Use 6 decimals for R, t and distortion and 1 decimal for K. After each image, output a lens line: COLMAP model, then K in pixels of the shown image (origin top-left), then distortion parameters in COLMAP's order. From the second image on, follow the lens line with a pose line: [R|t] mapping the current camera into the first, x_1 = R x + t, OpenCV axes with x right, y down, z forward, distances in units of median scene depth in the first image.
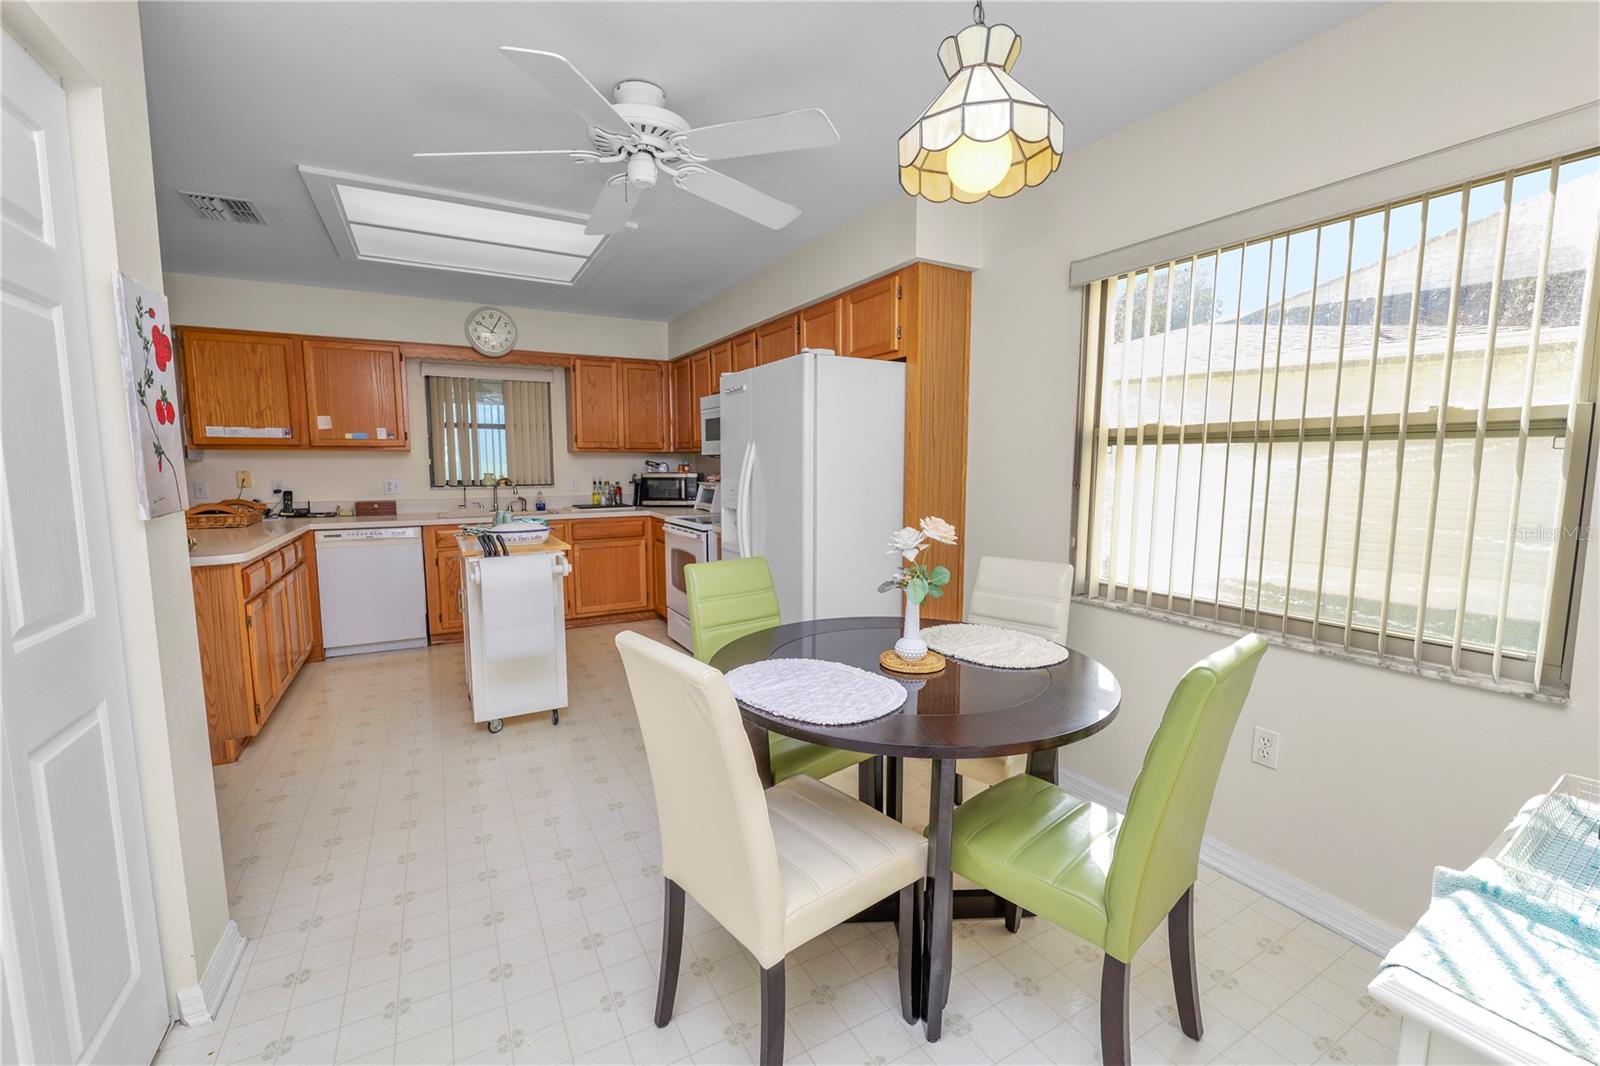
lens RADIAL K [[650.6, 0, 798.0], [0, 650.6, 531.6], [0, 0, 1]] dist [-0.014612, 0.002384]
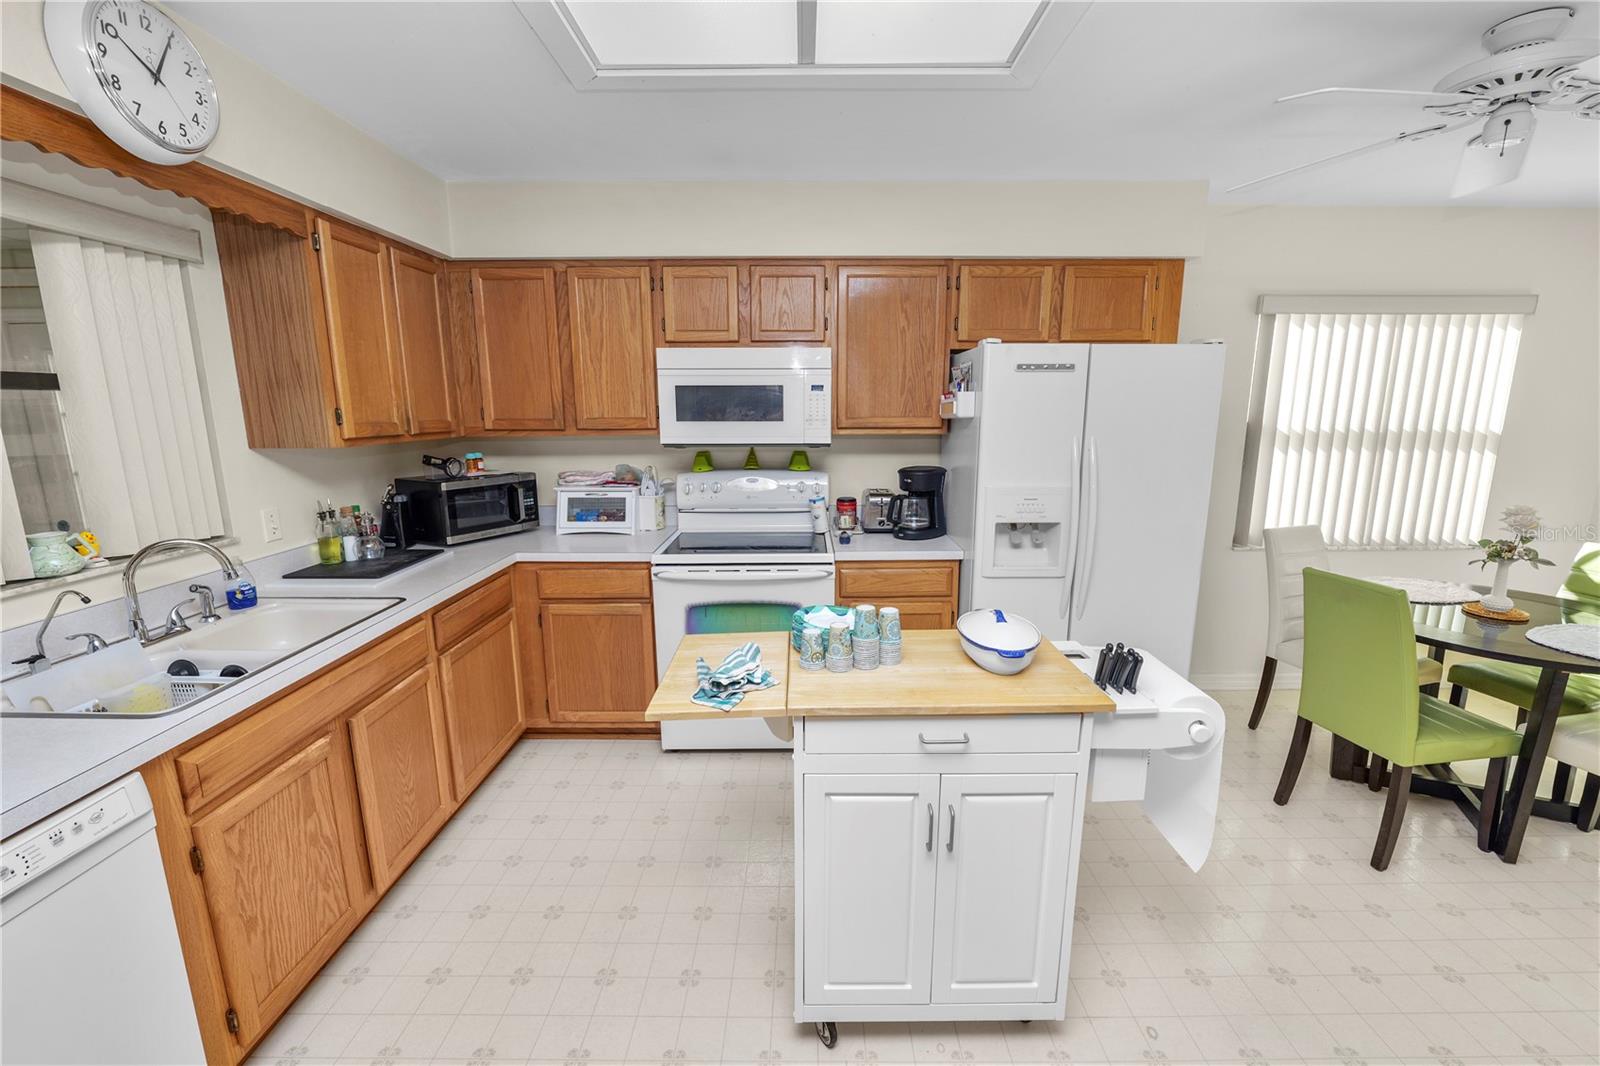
lens RADIAL K [[650.6, 0, 798.0], [0, 650.6, 531.6], [0, 0, 1]] dist [-0.014612, 0.002384]
pose [[0.502830, -0.164783, 0.848533, -0.616586], [0.094268, 0.986260, 0.135666, -0.109381], [-0.859230, 0.011773, 0.511454, 0.590527]]
